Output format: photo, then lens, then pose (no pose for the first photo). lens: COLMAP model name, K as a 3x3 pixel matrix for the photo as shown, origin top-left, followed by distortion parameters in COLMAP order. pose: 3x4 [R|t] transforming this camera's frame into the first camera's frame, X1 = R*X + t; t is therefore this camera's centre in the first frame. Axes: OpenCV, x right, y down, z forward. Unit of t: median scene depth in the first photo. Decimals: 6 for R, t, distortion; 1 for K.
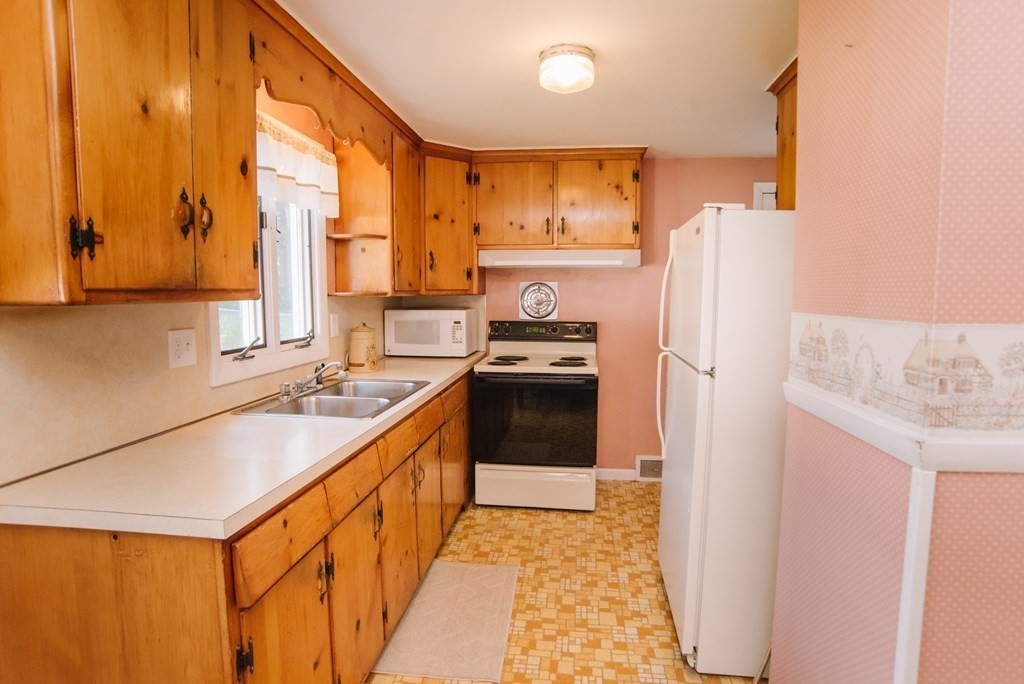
lens RADIAL K [[552.3, 0, 518.1], [0, 552.3, 336.8], [0, 0, 1]] dist [-0.106533, 0.057202]
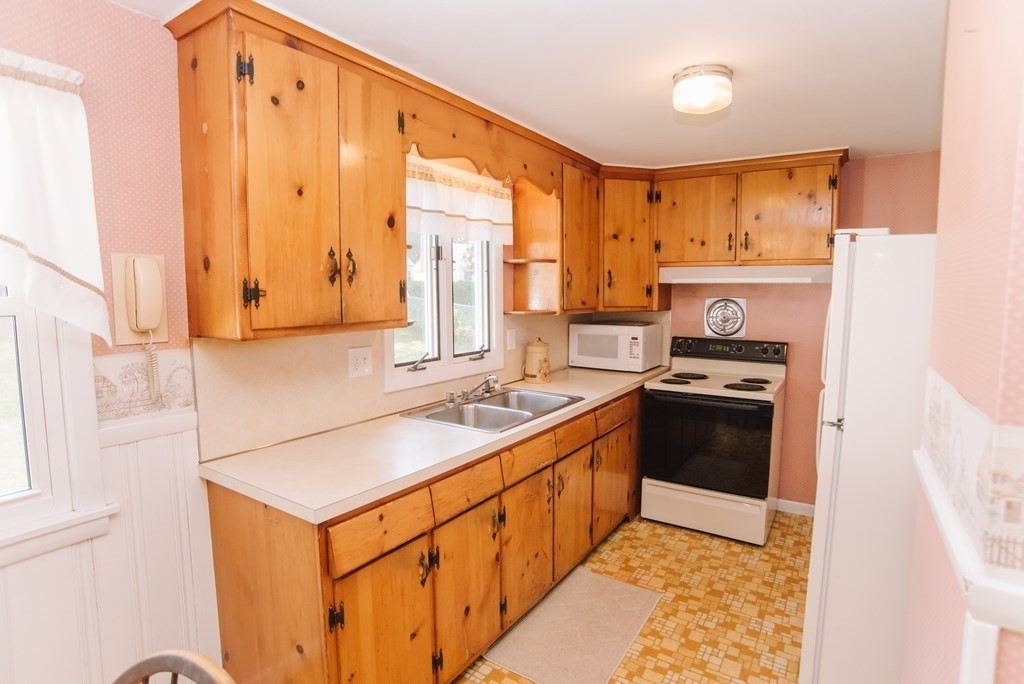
lens RADIAL K [[530.8, 0, 518.8], [0, 530.8, 336.6], [0, 0, 1]] dist [-0.096772, 0.049312]
pose [[0.896593, 0.038122, -0.441211, 0.211649], [-0.035794, 0.999267, 0.013604, -0.056668], [0.441406, 0.003596, 0.897300, 0.032638]]
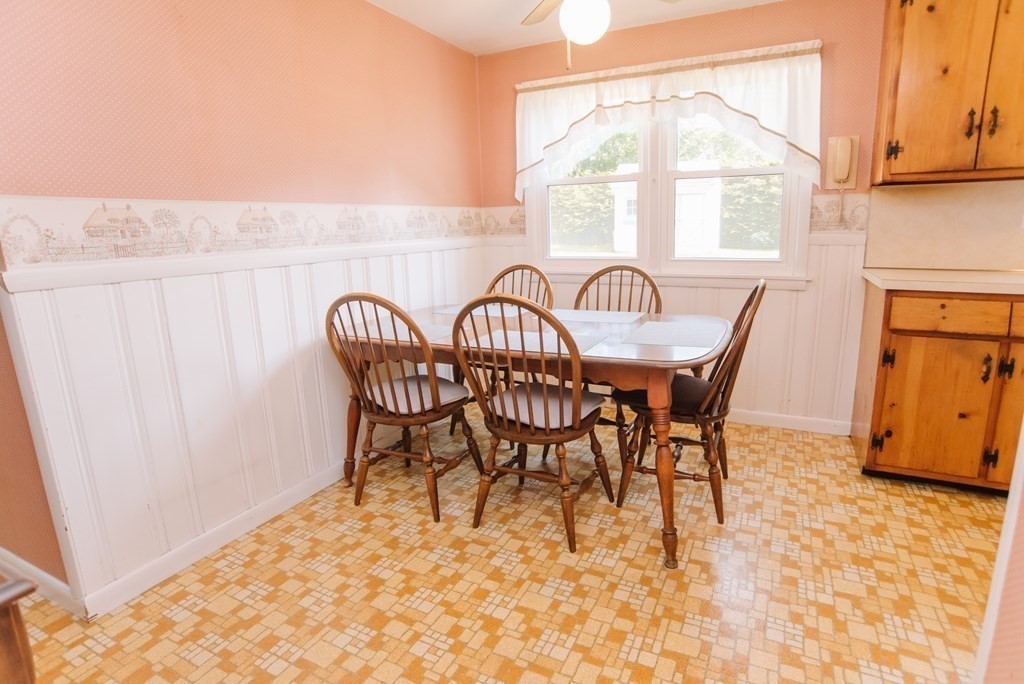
lens RADIAL K [[530.8, 0, 518.8], [0, 530.8, 336.6], [0, 0, 1]] dist [-0.096772, 0.049312]
pose [[-0.336817, 0.200819, -0.919905, 0.887561], [-0.052493, 0.971467, 0.231295, 0.078666], [0.940106, 0.126192, -0.316665, 0.143869]]
